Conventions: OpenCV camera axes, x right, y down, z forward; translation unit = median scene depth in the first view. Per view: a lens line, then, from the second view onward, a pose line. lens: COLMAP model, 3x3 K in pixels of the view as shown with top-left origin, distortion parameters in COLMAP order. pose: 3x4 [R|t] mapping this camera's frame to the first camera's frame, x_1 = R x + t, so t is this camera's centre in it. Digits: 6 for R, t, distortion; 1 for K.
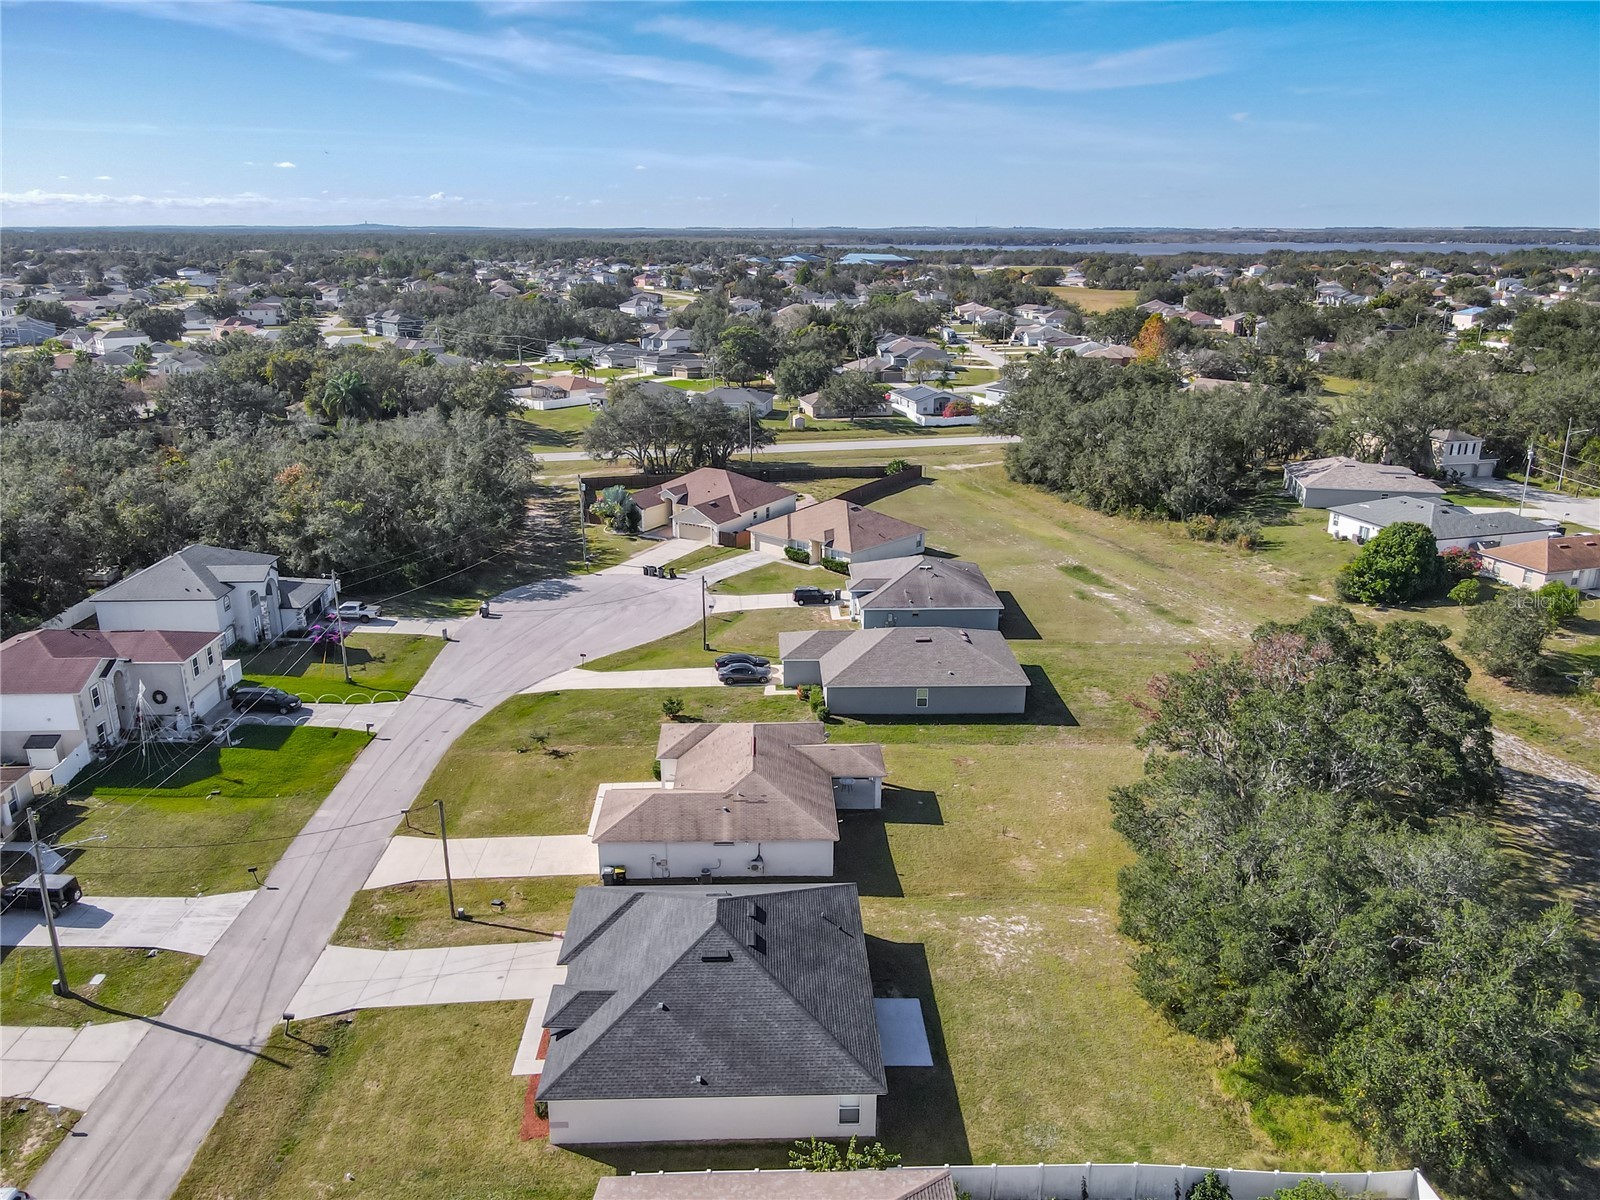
lens RADIAL K [[1189.4, 0, 800.0], [0, 1189.4, 600.0], [0, 0, 1]] dist [0.009385, 0.005400]
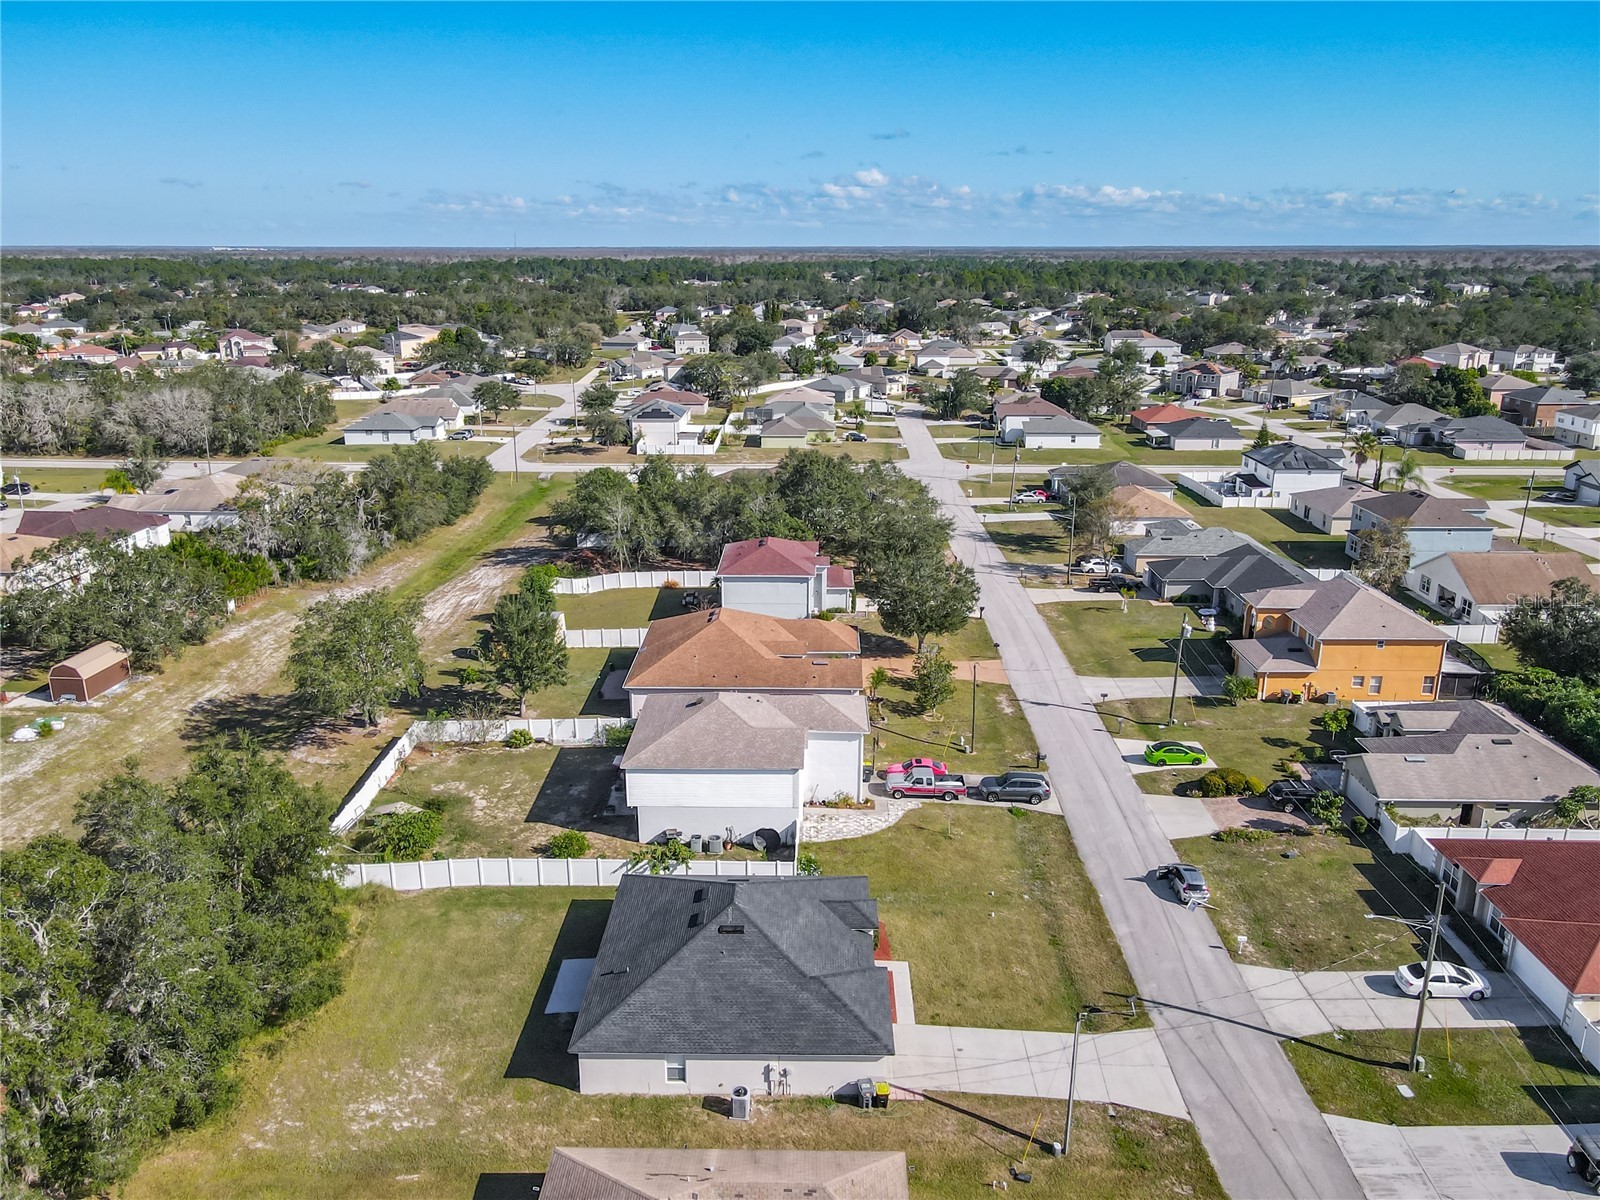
lens RADIAL K [[1189.4, 0, 800.0], [0, 1189.4, 600.0], [0, 0, 1]] dist [0.009385, 0.005400]
pose [[-0.998887, -0.011064, 0.045843, -0.105522], [0.016635, 0.826941, 0.562043, -0.362738], [-0.044128, 0.562180, -0.825836, 1.071452]]
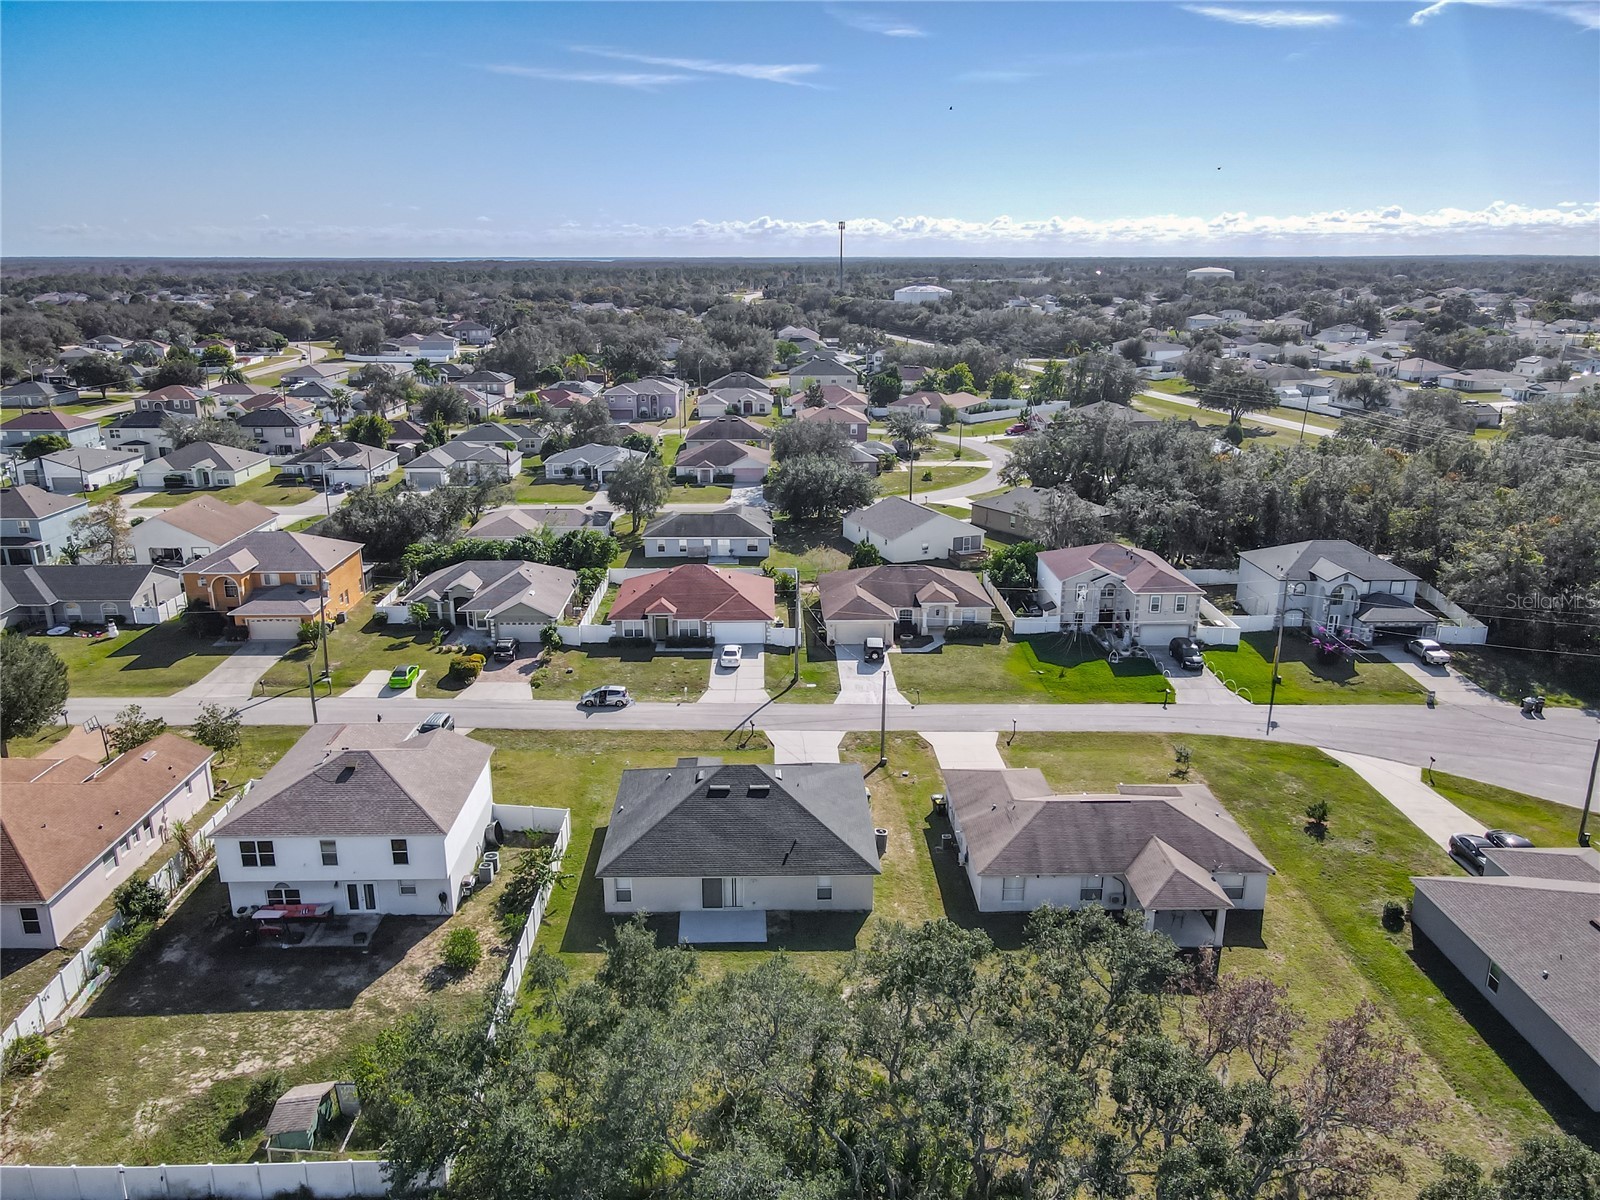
lens RADIAL K [[1189.4, 0, 800.0], [0, 1189.4, 600.0], [0, 0, 1]] dist [0.009385, 0.005400]
pose [[-0.005181, 0.281893, -0.959432, 0.704411], [-0.301938, 0.914223, 0.270240, -0.176058], [0.953313, 0.291089, 0.080378, 0.549403]]
